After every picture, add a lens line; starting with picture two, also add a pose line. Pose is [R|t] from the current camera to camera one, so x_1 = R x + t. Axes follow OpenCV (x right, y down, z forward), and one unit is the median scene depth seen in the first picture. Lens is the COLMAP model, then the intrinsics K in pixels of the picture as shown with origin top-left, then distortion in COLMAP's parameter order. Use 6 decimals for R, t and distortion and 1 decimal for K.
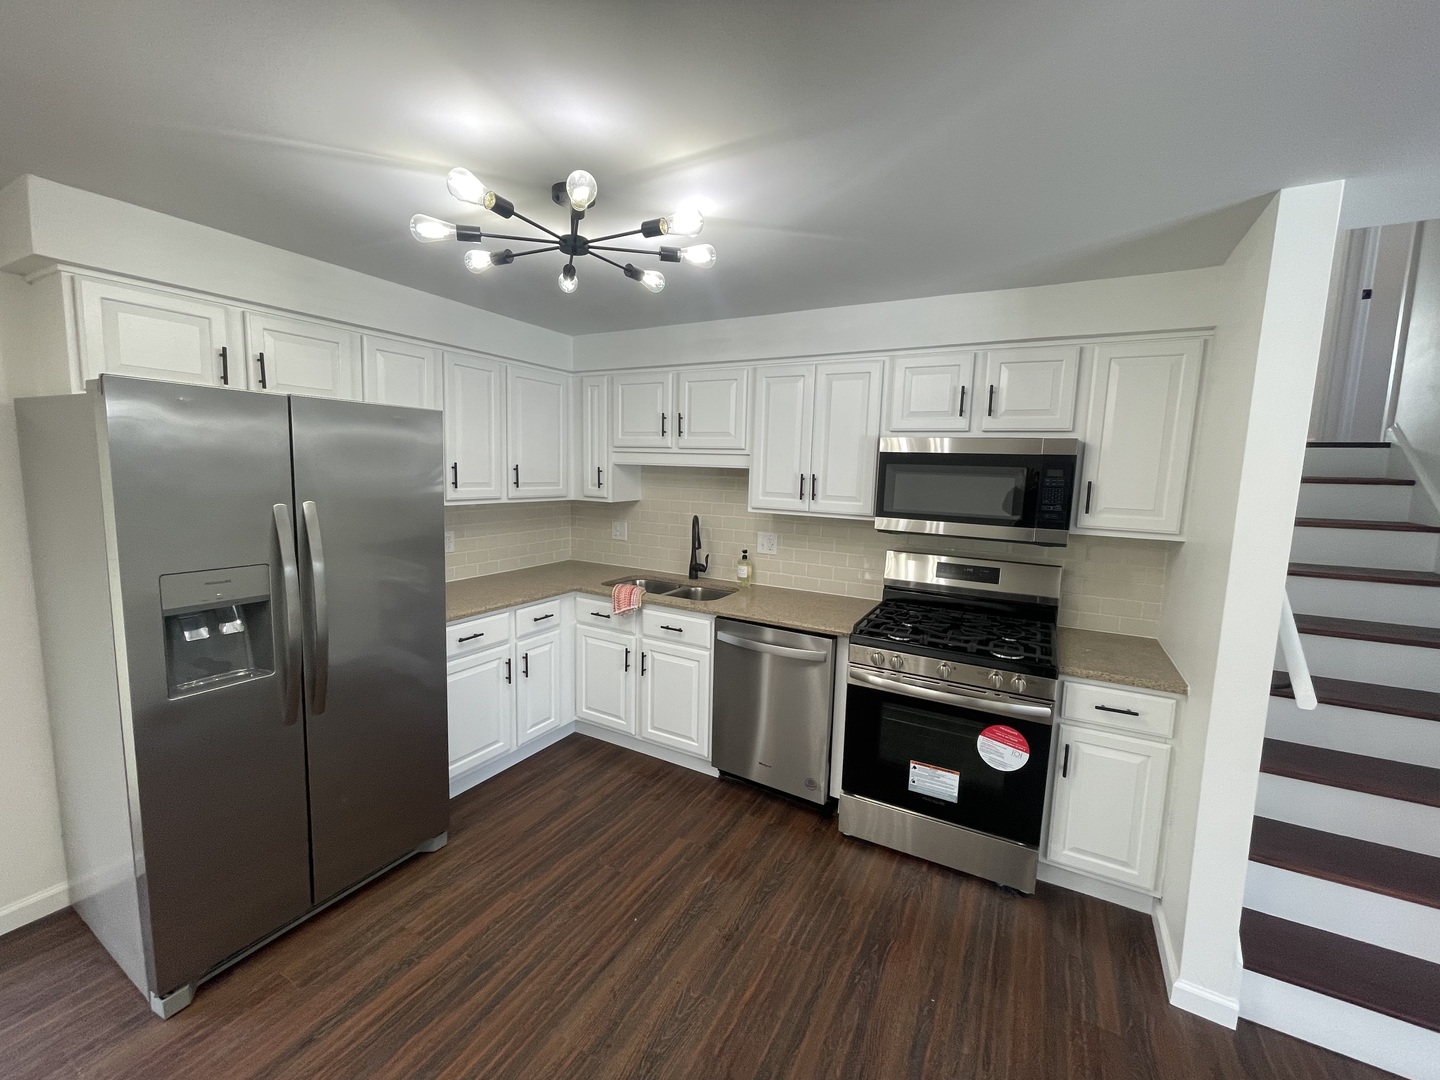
lens RADIAL K [[584.4, 0, 714.3], [0, 584.4, 536.2], [0, 0, 1]] dist [-0.004575, -0.000018]
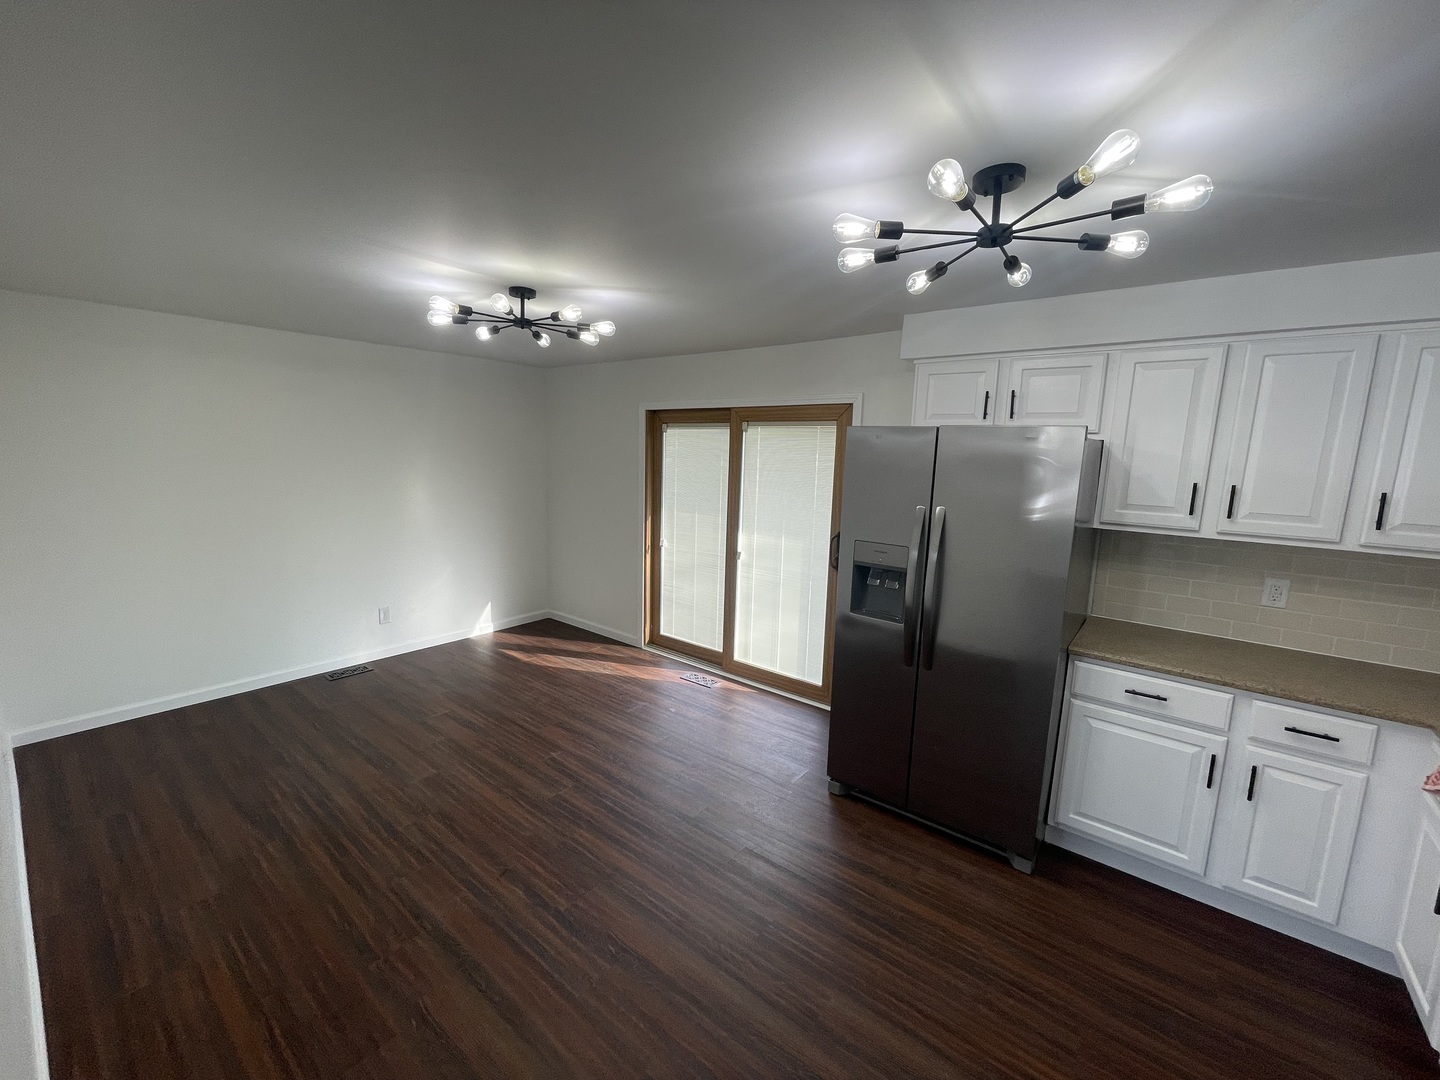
lens RADIAL K [[584.4, 0, 714.4], [0, 584.4, 538.2], [0, 0, 1]] dist [-0.004575, -0.000018]
pose [[-0.163725, 0.118129, -0.979408, 0.542974], [-0.147471, 0.978718, 0.142698, -0.083317], [0.975421, 0.167798, -0.142820, 0.575829]]
